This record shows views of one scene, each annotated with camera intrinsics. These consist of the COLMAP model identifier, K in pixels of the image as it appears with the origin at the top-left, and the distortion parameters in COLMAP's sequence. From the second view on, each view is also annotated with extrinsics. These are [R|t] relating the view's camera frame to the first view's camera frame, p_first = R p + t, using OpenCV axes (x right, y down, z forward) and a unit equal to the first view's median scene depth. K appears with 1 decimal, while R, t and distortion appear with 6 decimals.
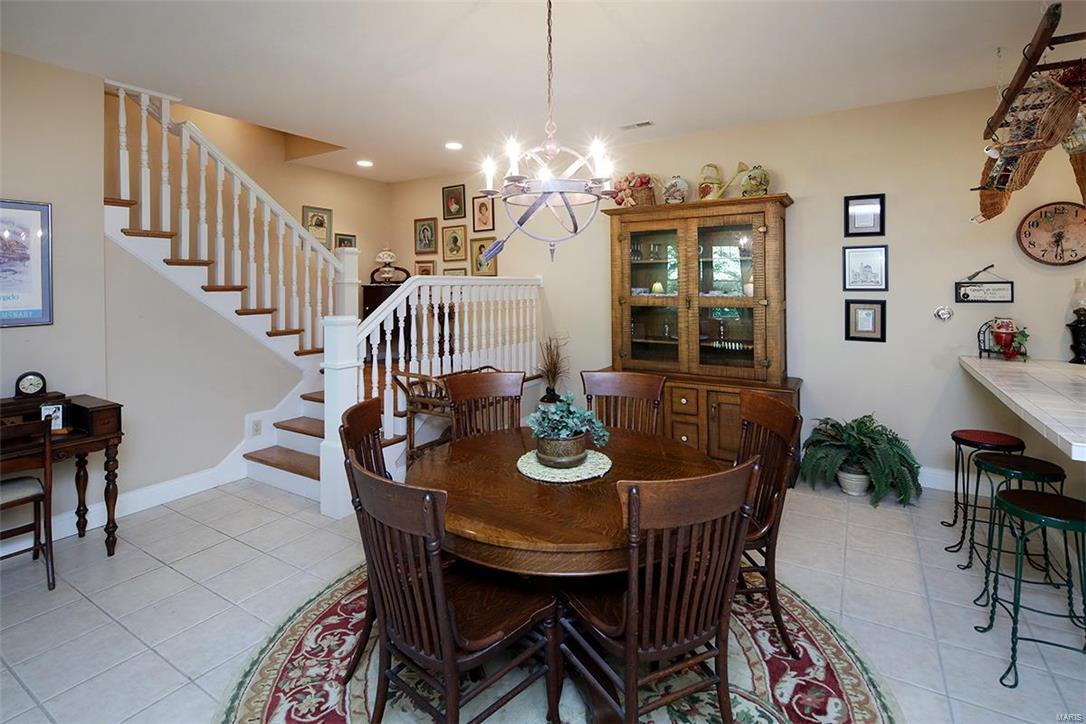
lens RADIAL K [[522.3, 0, 540.9], [0, 522.3, 276.9], [0, 0, 1]] dist [-0.000040, -0.000241]
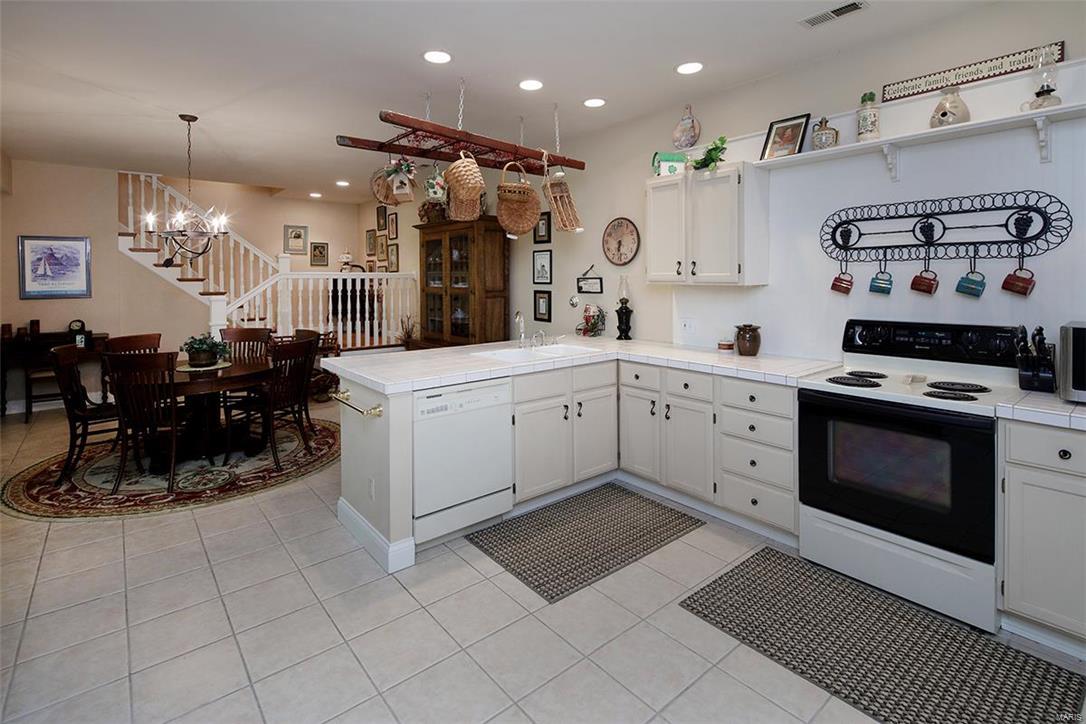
lens RADIAL K [[522.3, 0, 540.9], [0, 522.3, 276.9], [0, 0, 1]] dist [-0.000040, -0.000241]
pose [[0.946519, 0.002736, -0.322636, 1.065316], [0.002355, 0.999879, 0.015388, -0.012111], [0.322639, -0.015325, 0.946398, -0.272509]]
